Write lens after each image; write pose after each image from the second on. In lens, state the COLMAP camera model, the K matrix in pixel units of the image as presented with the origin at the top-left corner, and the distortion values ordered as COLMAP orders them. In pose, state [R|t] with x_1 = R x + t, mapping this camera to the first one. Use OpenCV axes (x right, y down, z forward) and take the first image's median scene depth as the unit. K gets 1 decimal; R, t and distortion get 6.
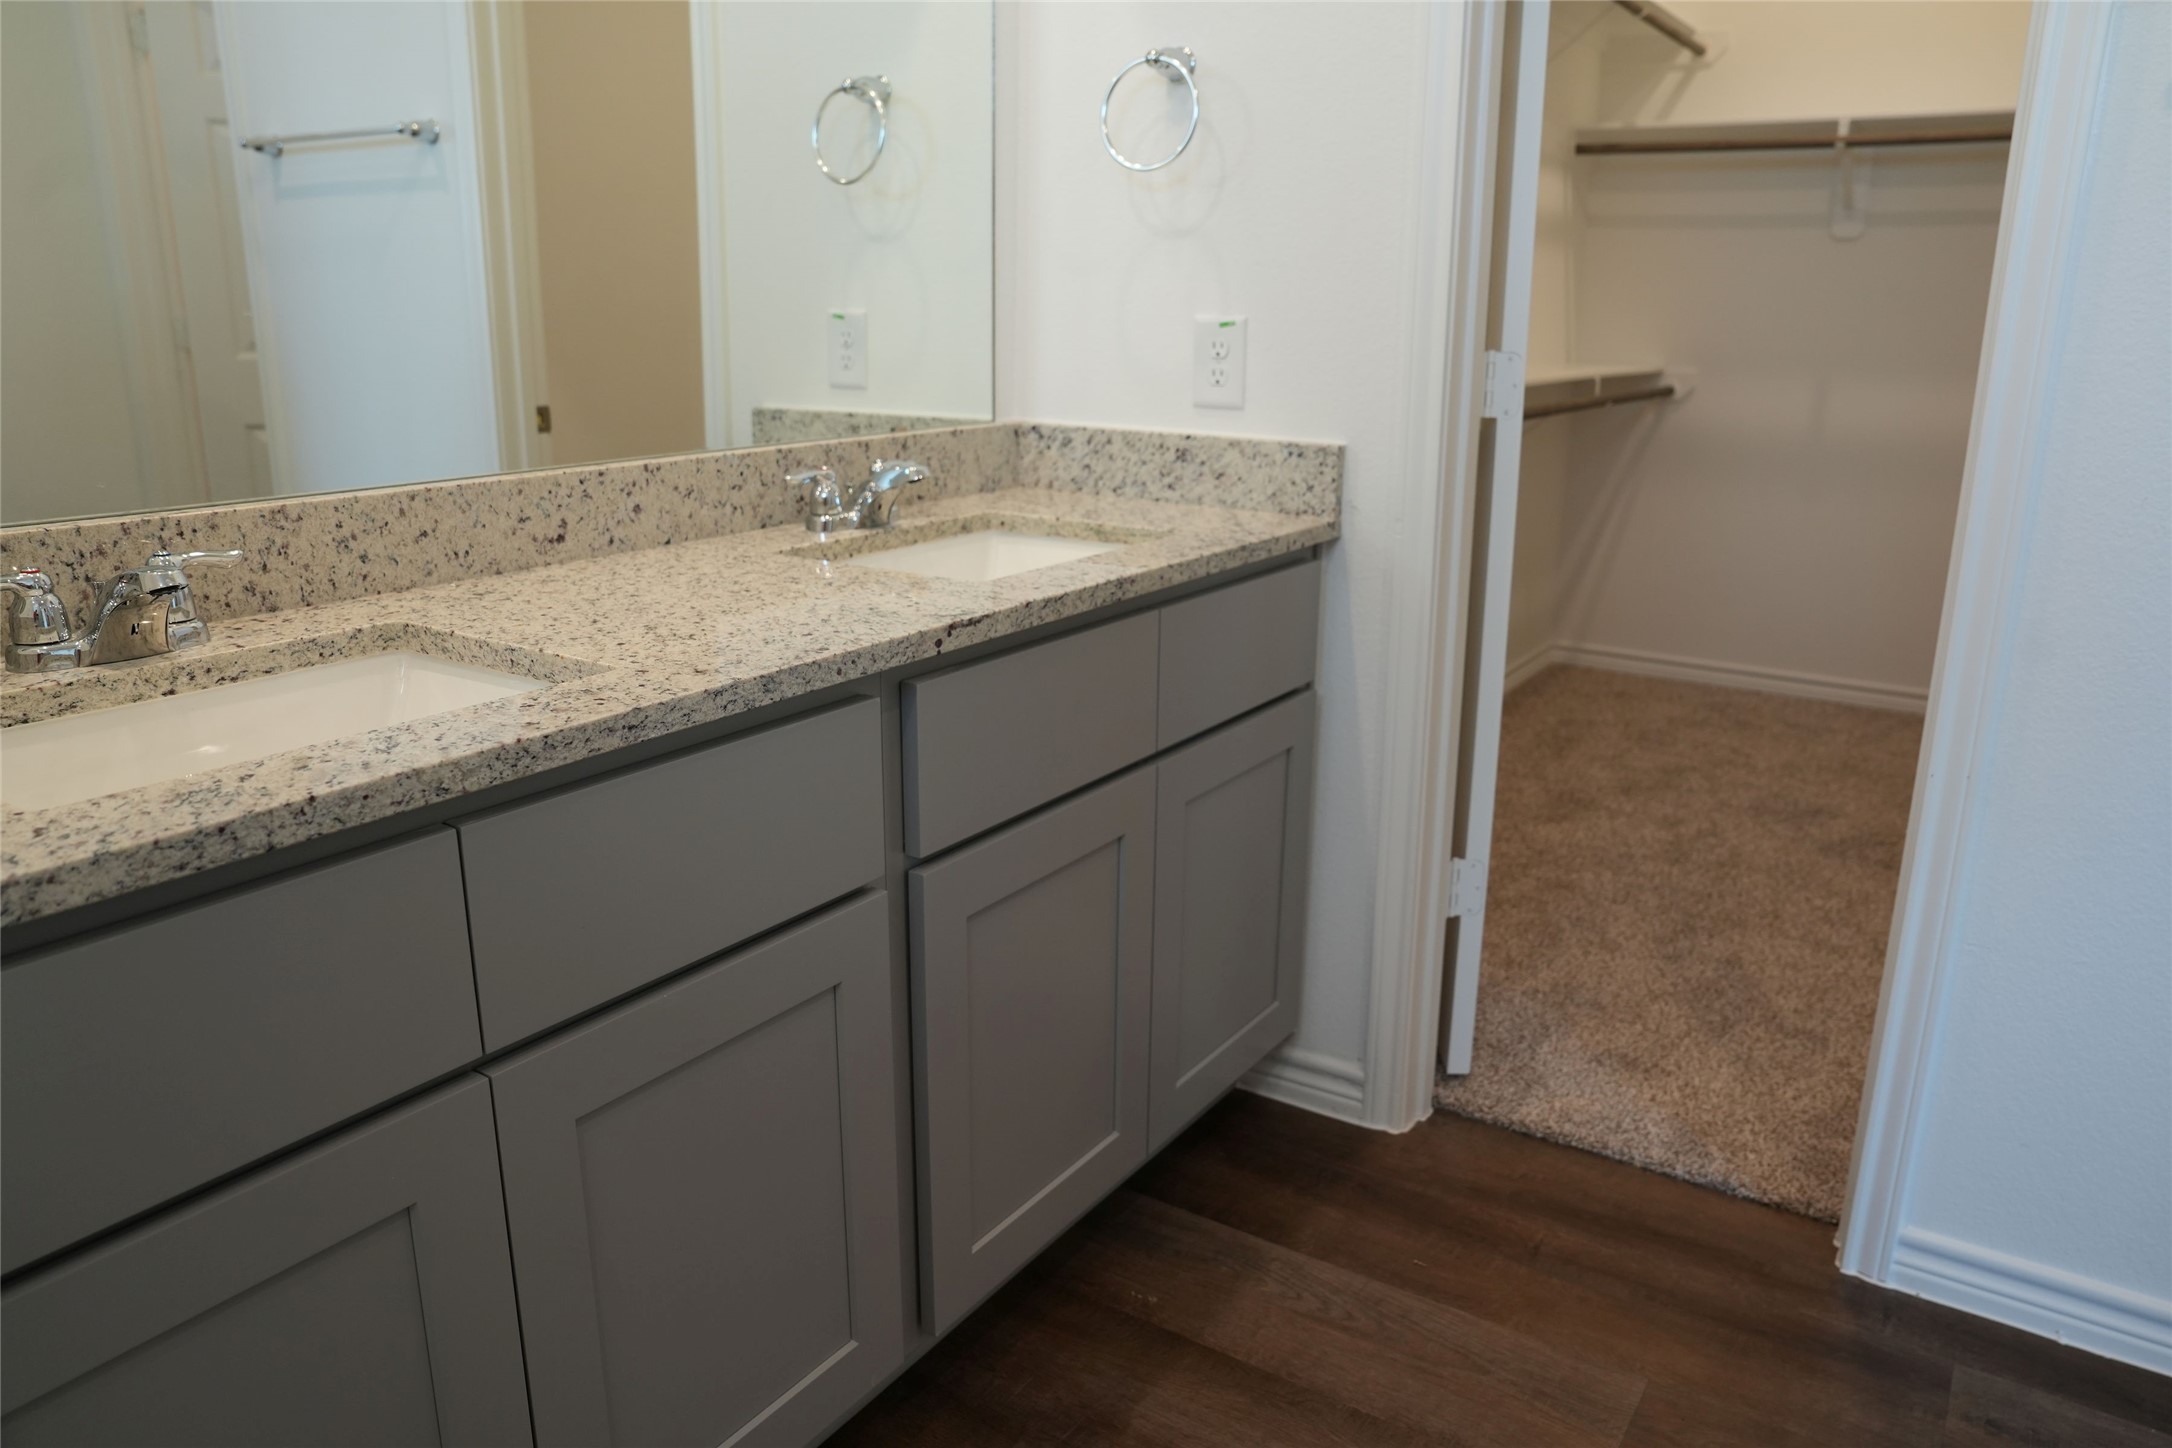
lens RADIAL K [[1541.7, 0, 1096.4], [0, 1541.7, 730.2], [0, 0, 1]] dist [-0.003365, 0.007600]
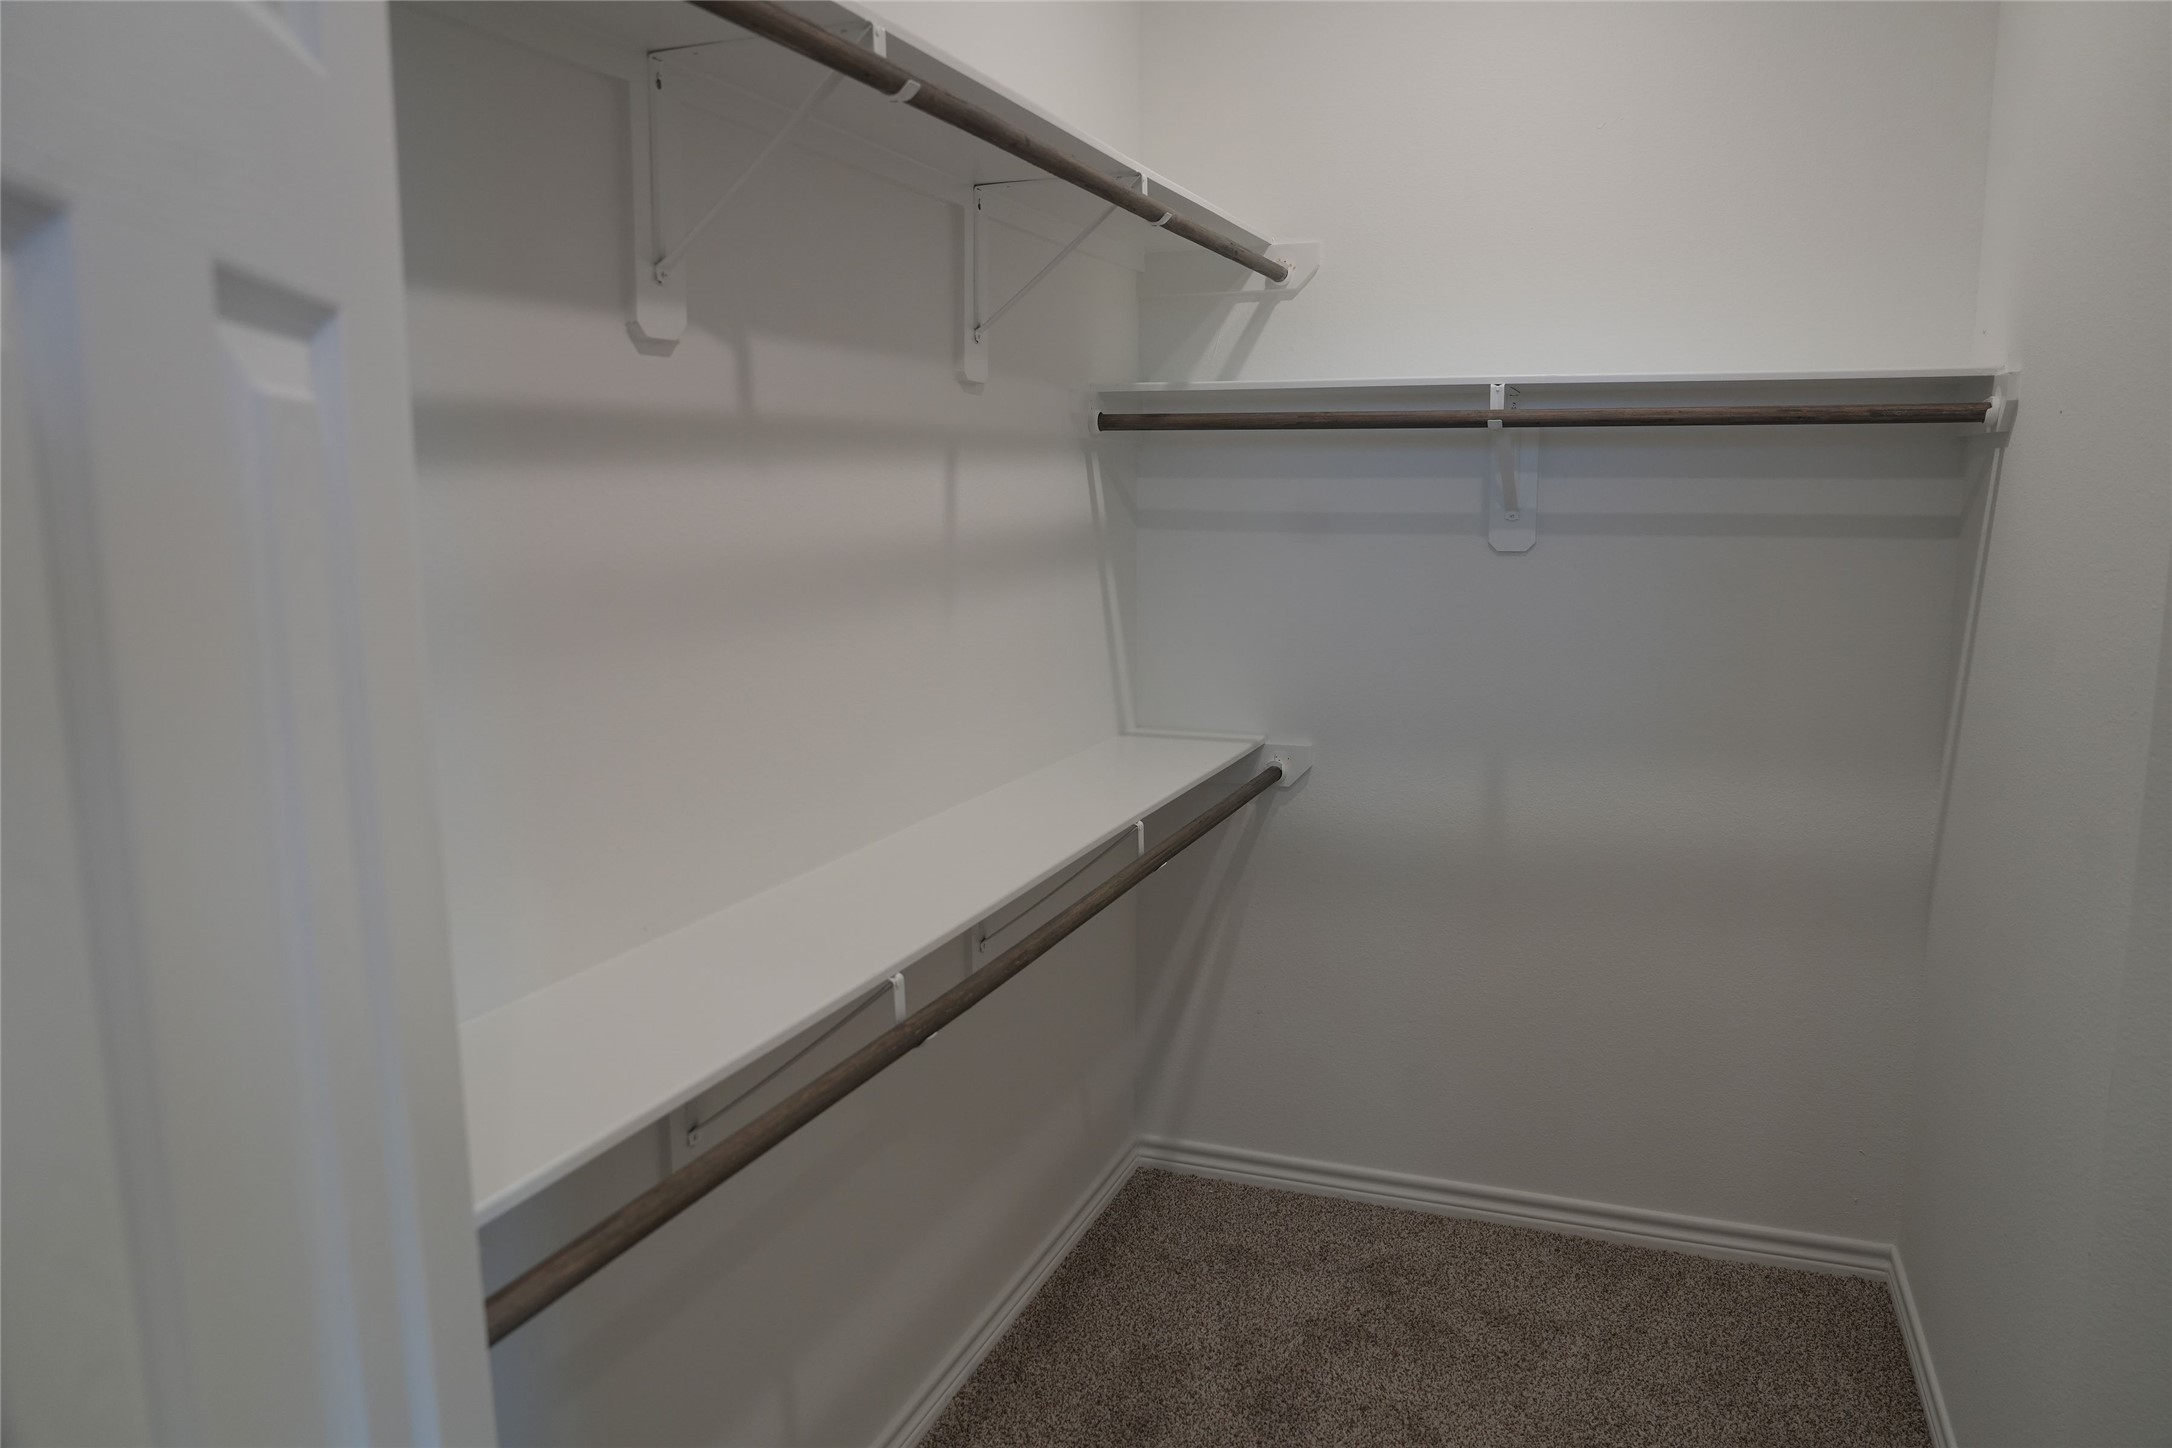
lens RADIAL K [[1541.7, 0, 1079.4], [0, 1541.7, 718.7], [0, 0, 1]] dist [-0.003365, 0.007600]
pose [[0.981835, -0.037493, 0.185998, 0.181209], [0.056546, 0.993557, -0.098214, -0.194838], [-0.181117, 0.106948, 0.977629, 0.399463]]
